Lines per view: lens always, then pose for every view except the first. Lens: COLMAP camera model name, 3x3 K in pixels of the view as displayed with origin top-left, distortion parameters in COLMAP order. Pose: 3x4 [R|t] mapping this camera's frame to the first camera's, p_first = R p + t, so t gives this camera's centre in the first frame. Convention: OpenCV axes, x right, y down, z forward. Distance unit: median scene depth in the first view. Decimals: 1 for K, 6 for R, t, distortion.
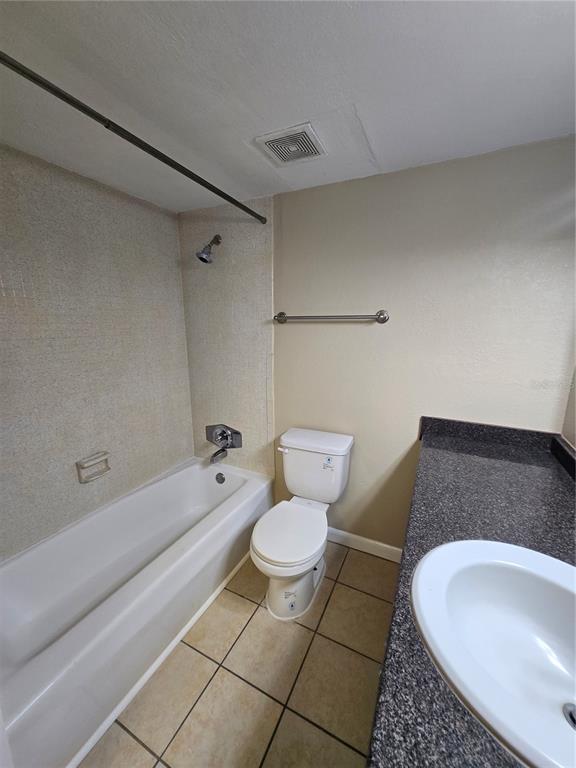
lens RADIAL K [[299.6, 0, 293.6], [0, 299.6, 384.6], [0, 0, 1]] dist [0.001751, -0.000295]
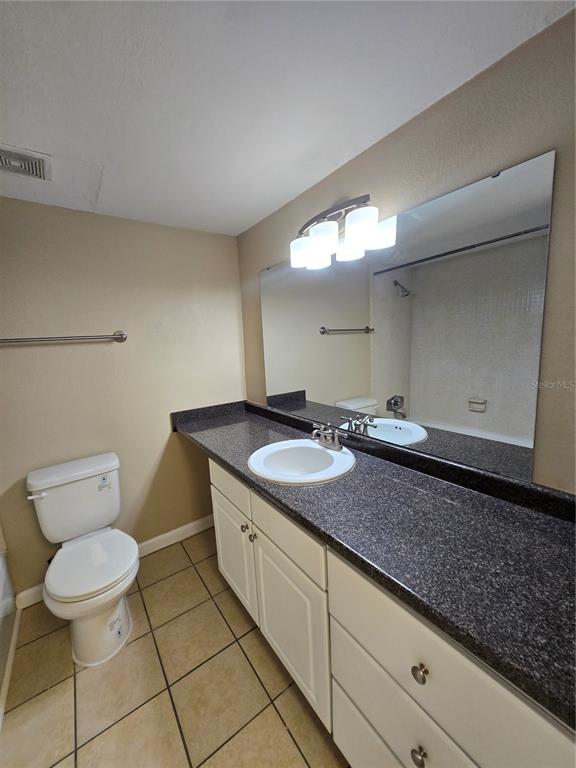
lens RADIAL K [[299.6, 0, 293.6], [0, 299.6, 384.6], [0, 0, 1]] dist [0.001751, -0.000295]
pose [[0.465565, -0.159220, 0.870573, -0.408418], [0.233577, 0.970911, 0.052658, 0.042654], [-0.853634, 0.178830, 0.489213, -0.077631]]
